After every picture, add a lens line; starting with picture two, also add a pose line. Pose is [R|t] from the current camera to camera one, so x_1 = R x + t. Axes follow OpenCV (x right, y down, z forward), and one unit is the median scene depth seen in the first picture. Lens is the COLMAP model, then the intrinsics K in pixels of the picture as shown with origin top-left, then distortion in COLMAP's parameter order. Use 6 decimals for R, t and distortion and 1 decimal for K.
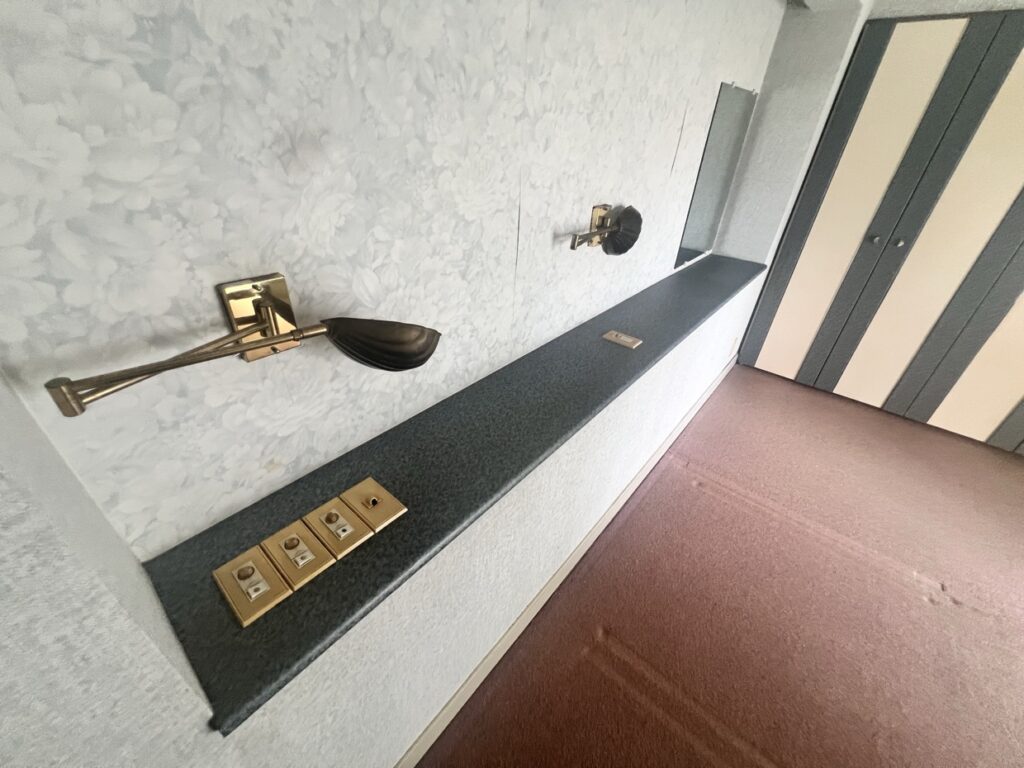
lens RADIAL K [[409.8, 0, 509.1], [0, 409.8, 382.8], [0, 0, 1]] dist [-0.001130, -0.000144]
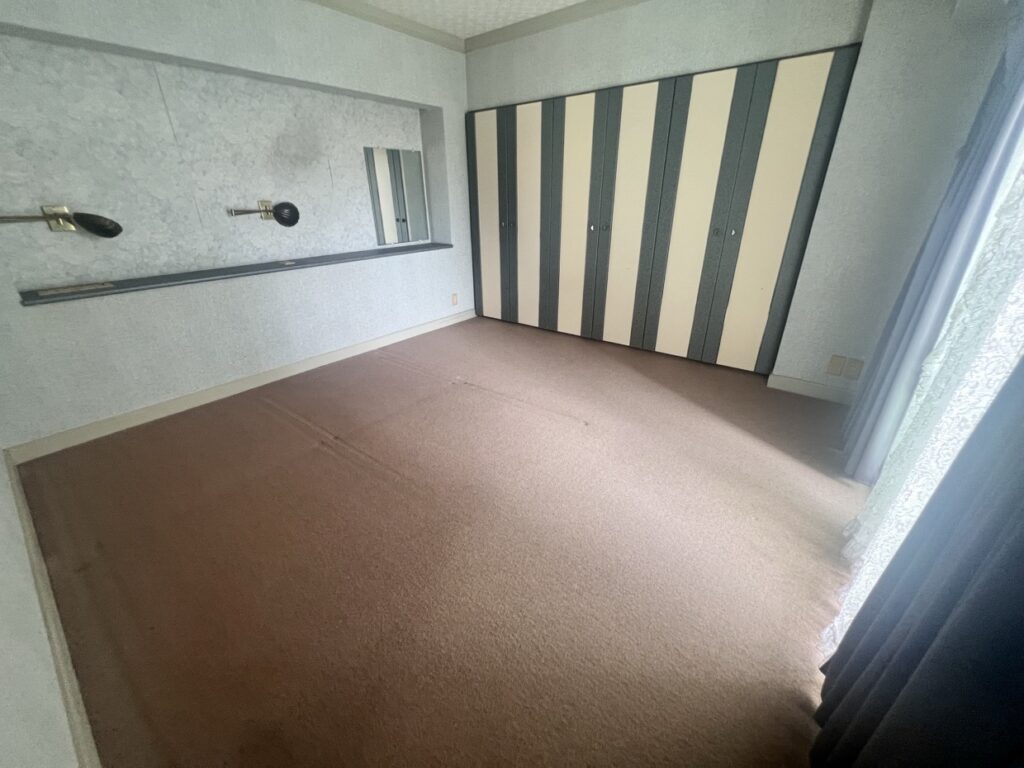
lens RADIAL K [[409.8, 0, 515.5], [0, 409.8, 387.2], [0, 0, 1]] dist [-0.001130, -0.000144]
pose [[0.997800, -0.066063, 0.005592, 2.189004], [0.066232, 0.989452, -0.128837, 1.365335], [0.002978, 0.128924, 0.991650, -1.547257]]
